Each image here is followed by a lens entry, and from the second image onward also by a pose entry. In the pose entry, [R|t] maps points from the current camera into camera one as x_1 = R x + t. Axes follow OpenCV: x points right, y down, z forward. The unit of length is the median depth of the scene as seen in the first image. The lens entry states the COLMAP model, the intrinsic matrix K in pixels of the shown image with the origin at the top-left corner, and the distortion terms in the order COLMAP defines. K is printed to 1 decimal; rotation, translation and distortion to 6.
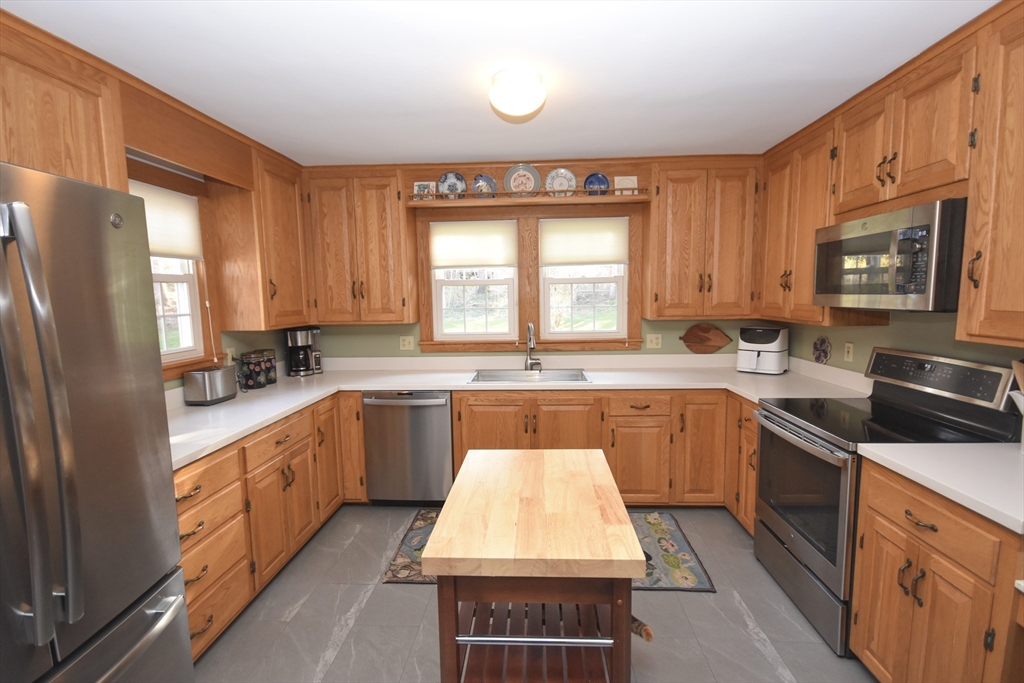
lens RADIAL K [[465.9, 0, 512.9], [0, 465.9, 346.4], [0, 0, 1]] dist [0.006410, -0.010662]
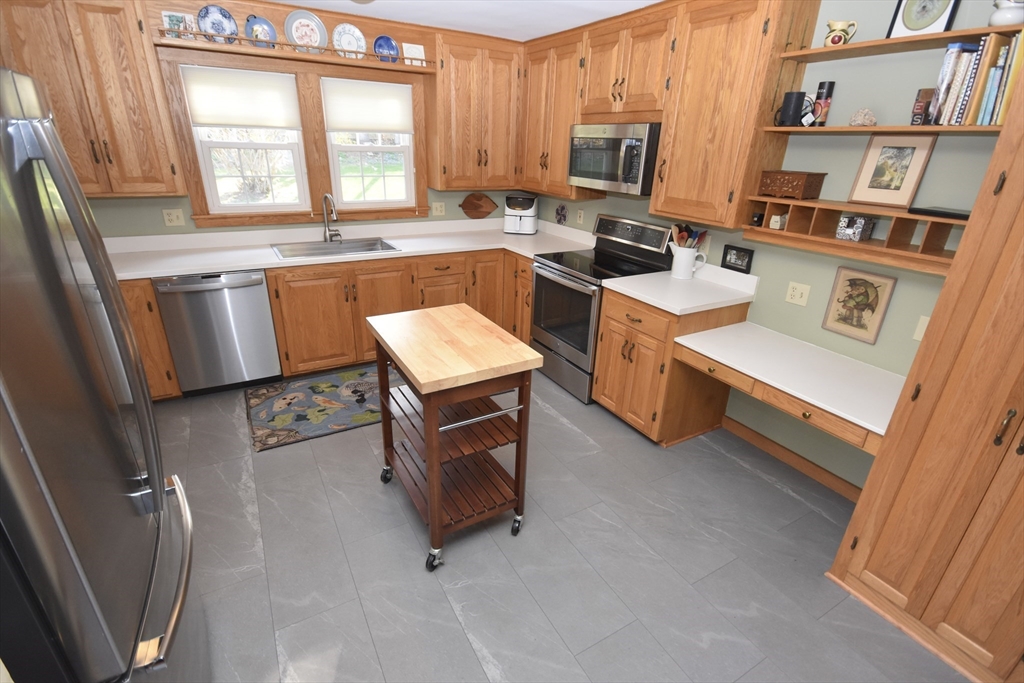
lens RADIAL K [[483.1, 0, 512.9], [0, 483.1, 346.1], [0, 0, 1]] dist [0.002172, -0.000691]
pose [[0.832169, -0.174261, 0.526429, -0.262369], [0.012974, 0.955198, 0.295684, -0.043784], [-0.554370, -0.239230, 0.797147, -0.136724]]
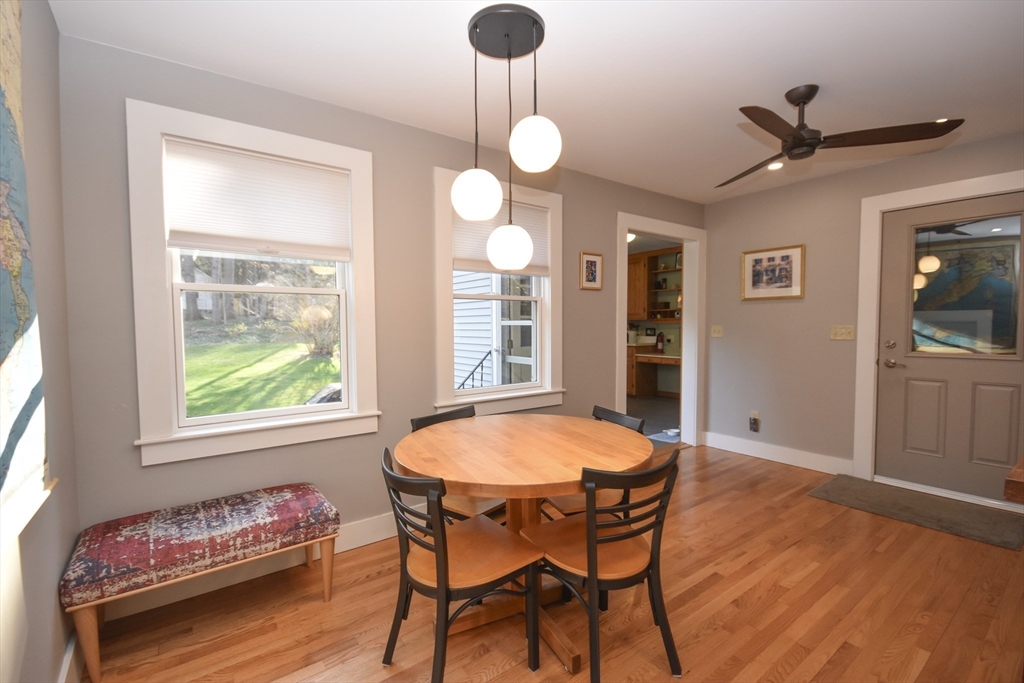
lens RADIAL K [[465.9, 0, 512.9], [0, 465.9, 346.4], [0, 0, 1]] dist [0.006410, -0.010662]
pose [[0.763716, -0.017937, 0.645303, -1.582881], [0.062599, 0.996961, -0.046375, 0.215237], [-0.642510, 0.075812, 0.762518, -1.031473]]
